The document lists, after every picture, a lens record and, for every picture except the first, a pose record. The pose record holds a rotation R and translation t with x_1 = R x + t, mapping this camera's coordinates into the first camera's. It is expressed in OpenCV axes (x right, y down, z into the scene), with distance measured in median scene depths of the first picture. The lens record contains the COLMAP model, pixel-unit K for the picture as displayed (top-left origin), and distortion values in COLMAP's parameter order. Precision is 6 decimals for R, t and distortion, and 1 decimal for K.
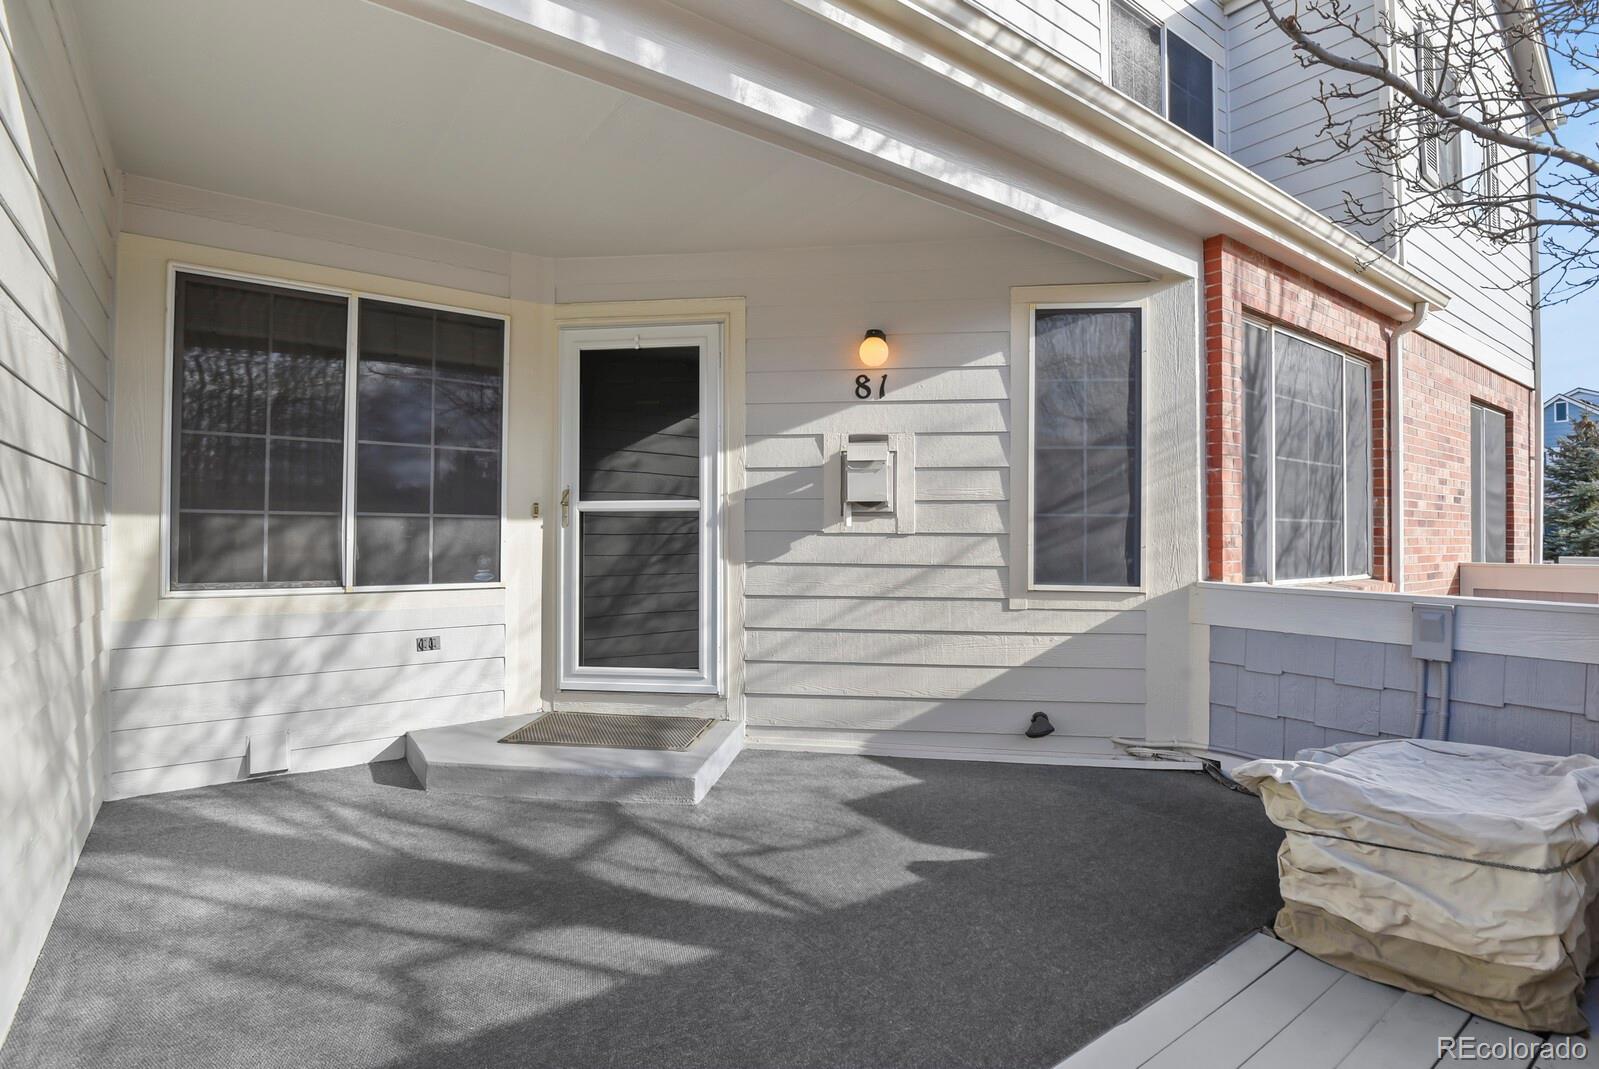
lens RADIAL K [[785.7, 0, 803.4], [0, 785.7, 524.7], [0, 0, 1]] dist [-0.004641, -0.000547]
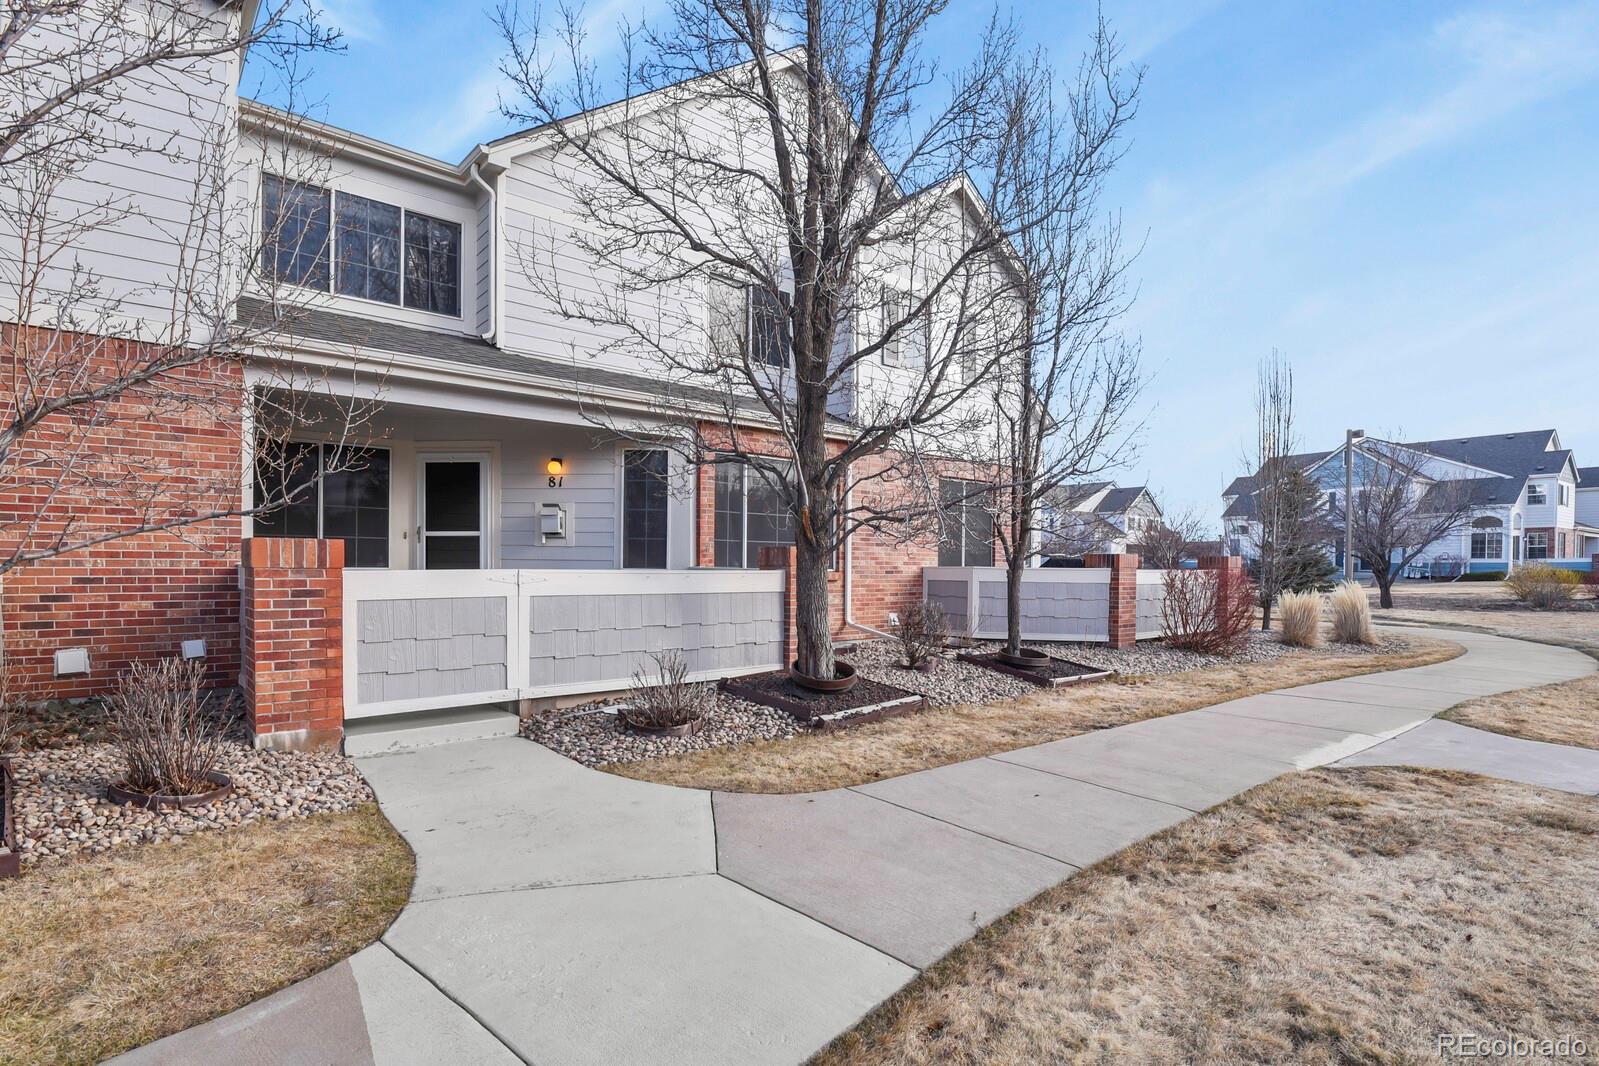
lens RADIAL K [[785.7, 0, 795.3], [0, 785.7, 547.1], [0, 0, 1]] dist [-0.004641, -0.000547]
pose [[0.996660, 0.000184, 0.081657, 0.614134], [-0.001341, 0.999899, 0.014117, -0.019670], [-0.081646, -0.014180, 0.996561, -1.384235]]
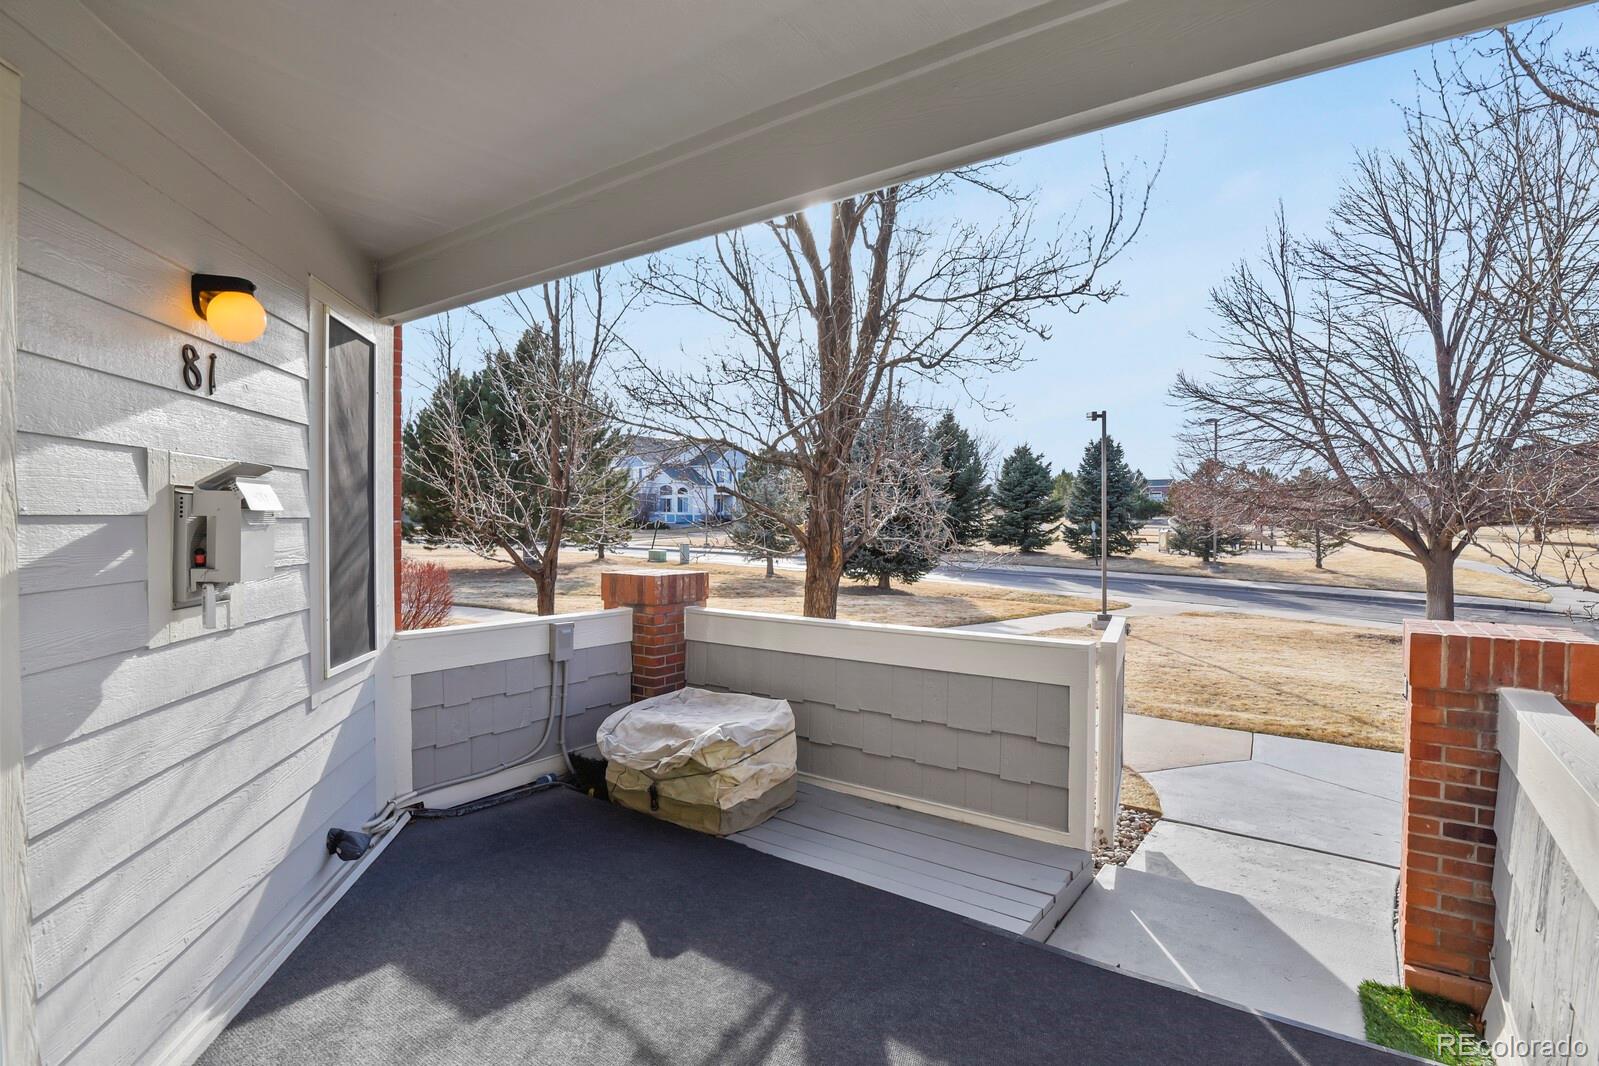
lens RADIAL K [[785.7, 0, 799.5], [0, 785.7, 532.5], [0, 0, 1]] dist [-0.004641, -0.000547]
pose [[-0.294122, -0.020557, 0.955547, -0.574987], [-0.017909, 0.999712, 0.015995, -0.079654], [-0.955600, -0.012408, -0.294405, 0.773764]]
